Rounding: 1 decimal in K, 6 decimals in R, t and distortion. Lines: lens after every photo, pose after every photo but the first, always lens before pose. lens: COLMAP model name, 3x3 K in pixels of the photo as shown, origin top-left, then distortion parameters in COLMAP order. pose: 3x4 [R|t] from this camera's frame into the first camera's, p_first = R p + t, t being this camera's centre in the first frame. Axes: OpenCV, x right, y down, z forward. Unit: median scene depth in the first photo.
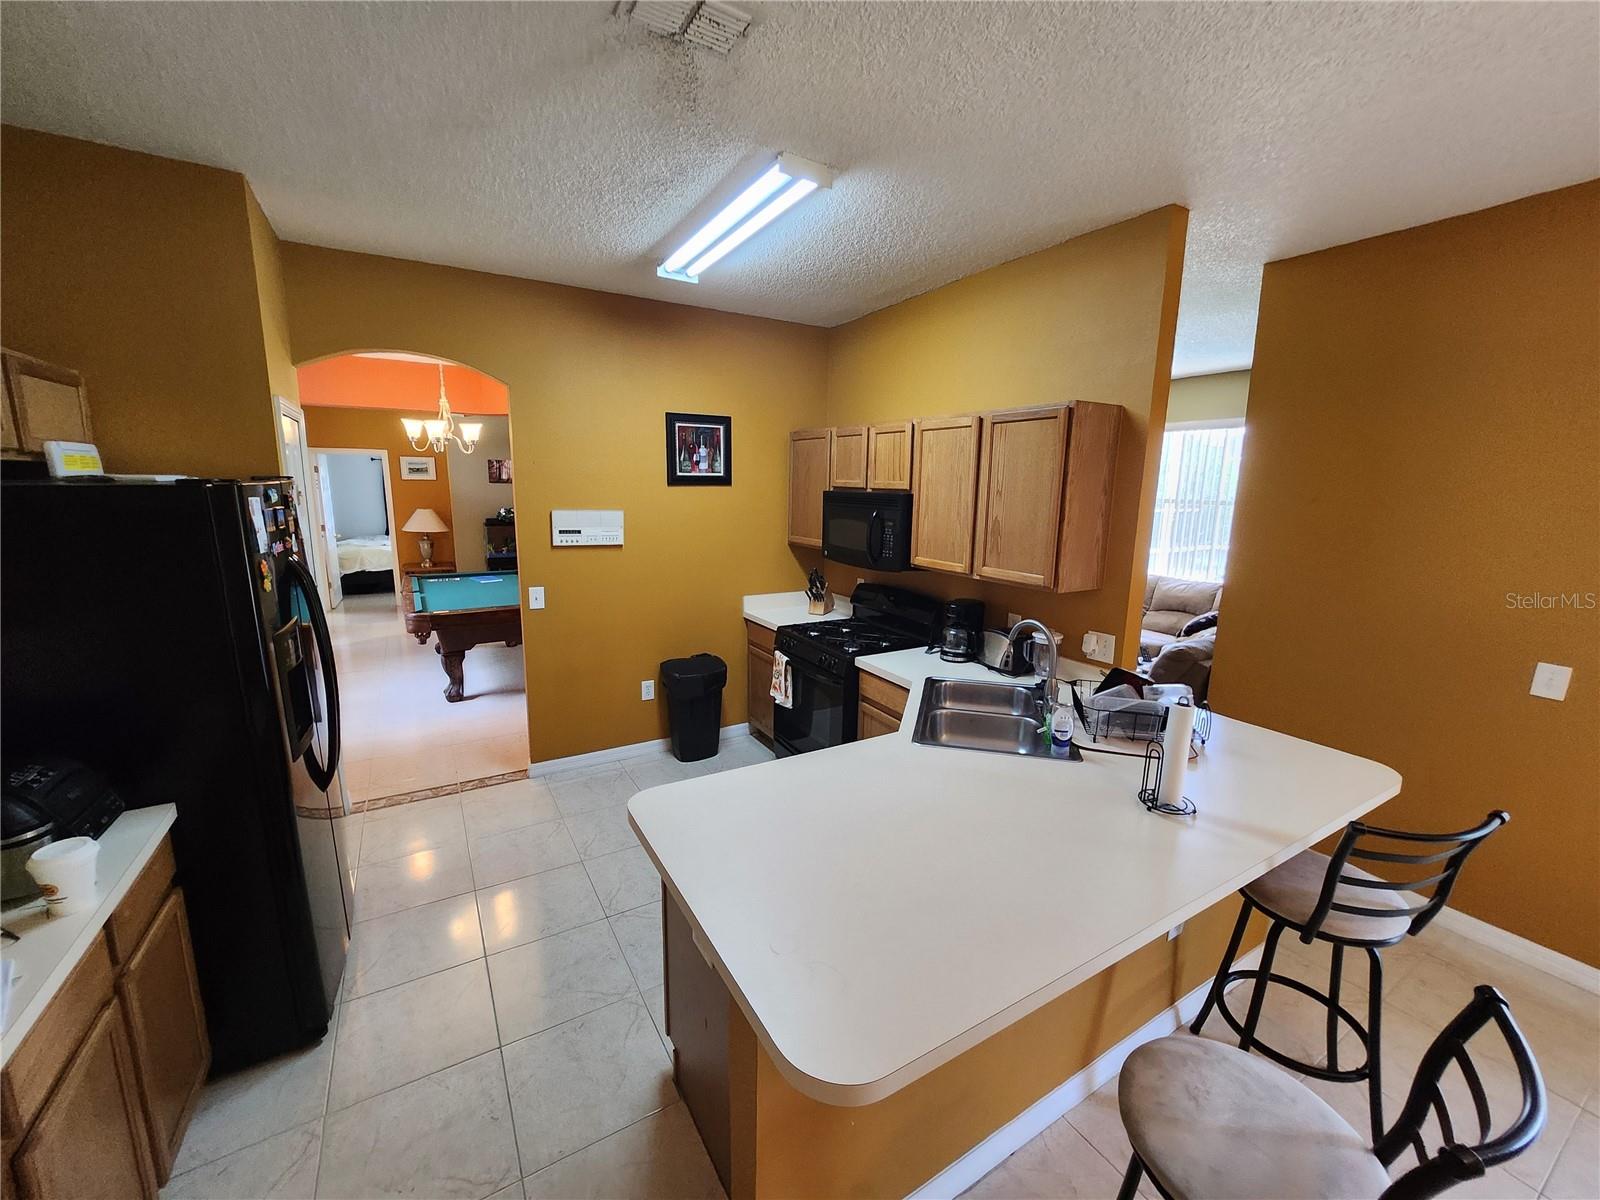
lens RADIAL K [[627.8, 0, 796.7], [0, 627.8, 600.0], [0, 0, 1]] dist [-0.007380, 0.003067]
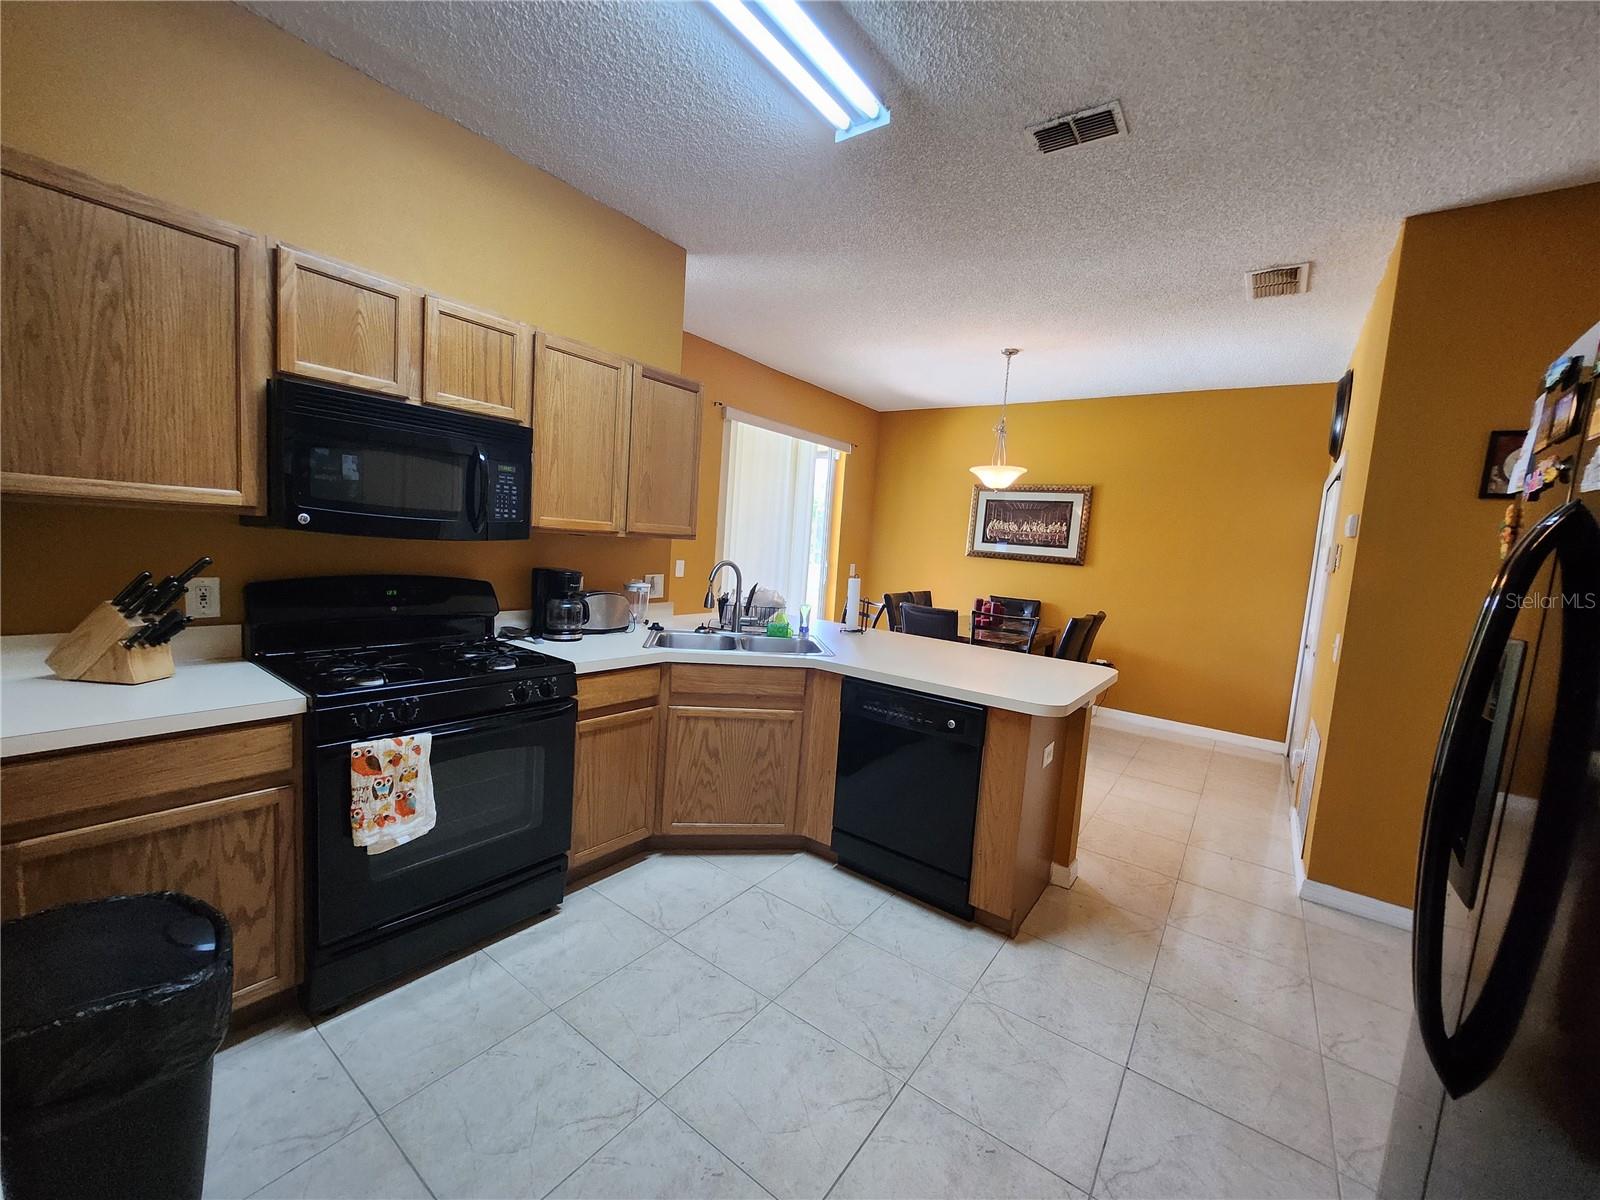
lens RADIAL K [[629.1, 0, 796.0], [0, 629.1, 596.0], [0, 0, 1]] dist [-0.006925, 0.003957]
pose [[-0.374534, -0.132730, 0.917664, -0.548752], [0.086175, 0.980434, 0.176981, -0.072826], [-0.923200, 0.145365, -0.355767, 0.883201]]
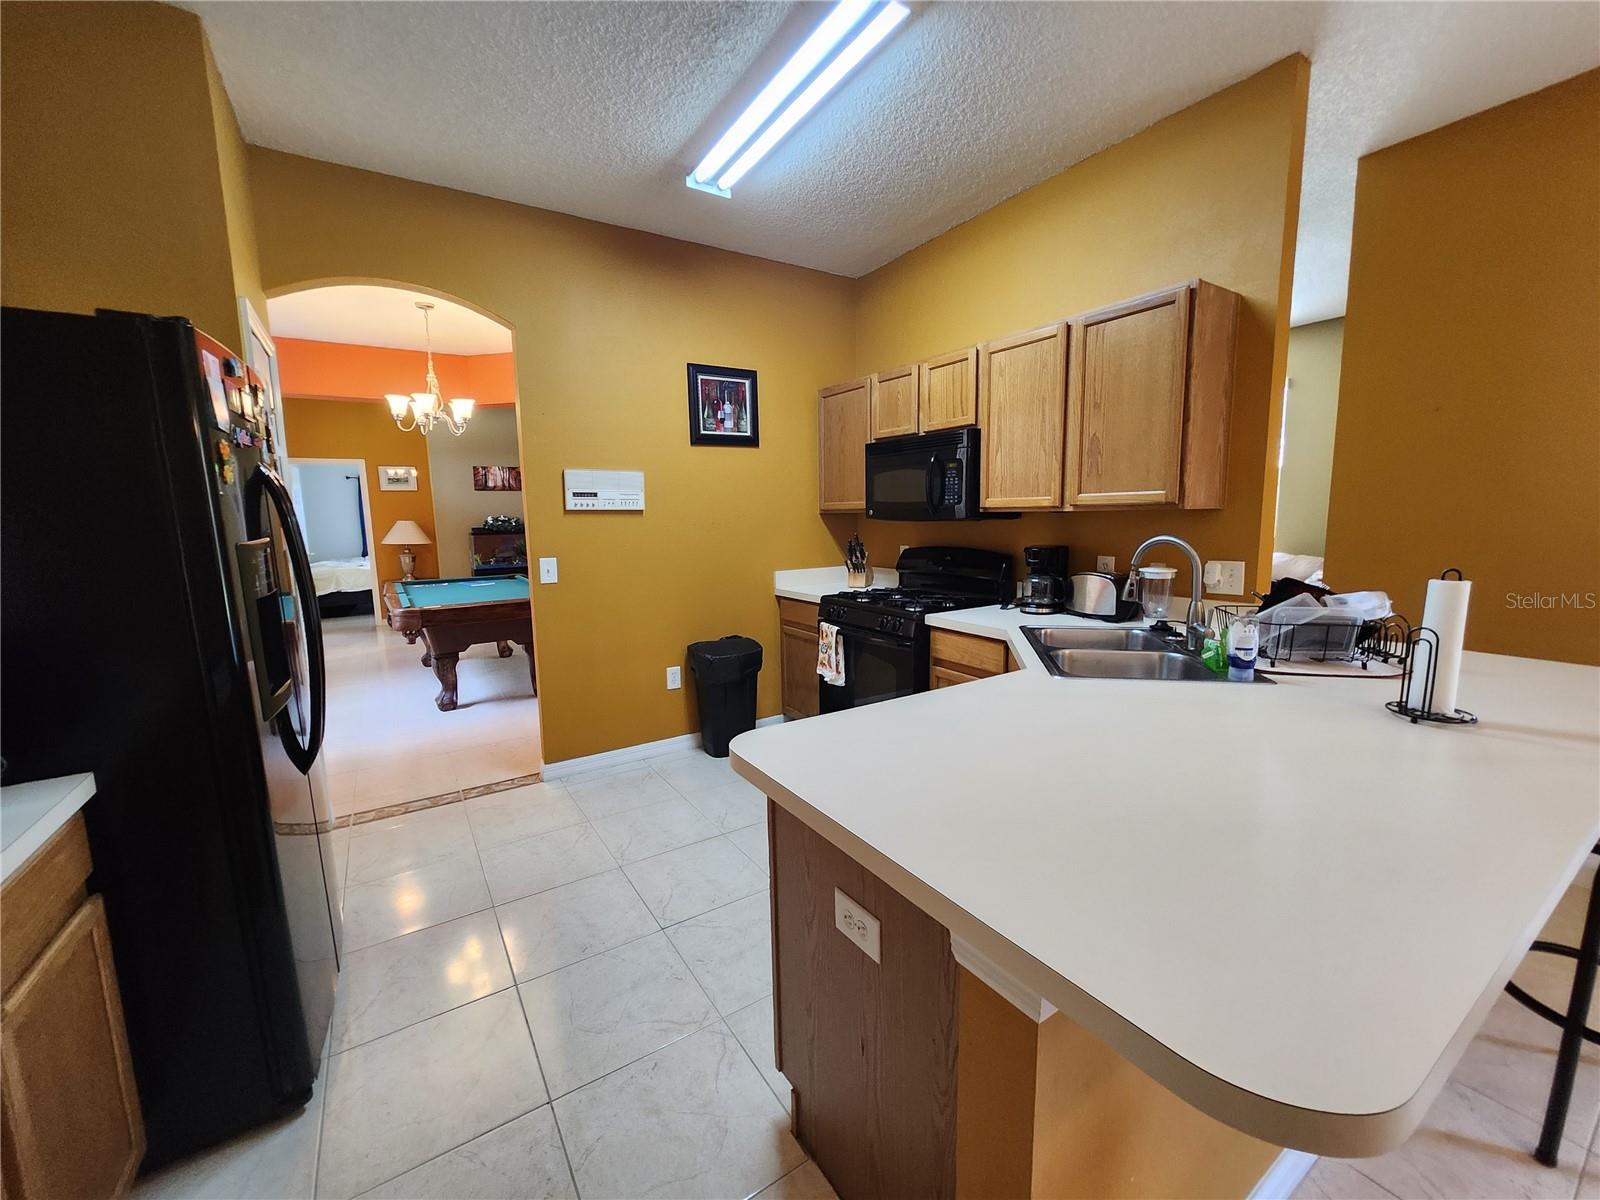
lens RADIAL K [[629.1, 0, 796.0], [0, 629.1, 596.0], [0, 0, 1]] dist [-0.006925, 0.003957]
pose [[0.998761, -0.040329, 0.029161, -0.096427], [0.041706, 0.997963, -0.048276, 0.087569], [-0.027155, 0.049433, 0.998408, 0.117438]]
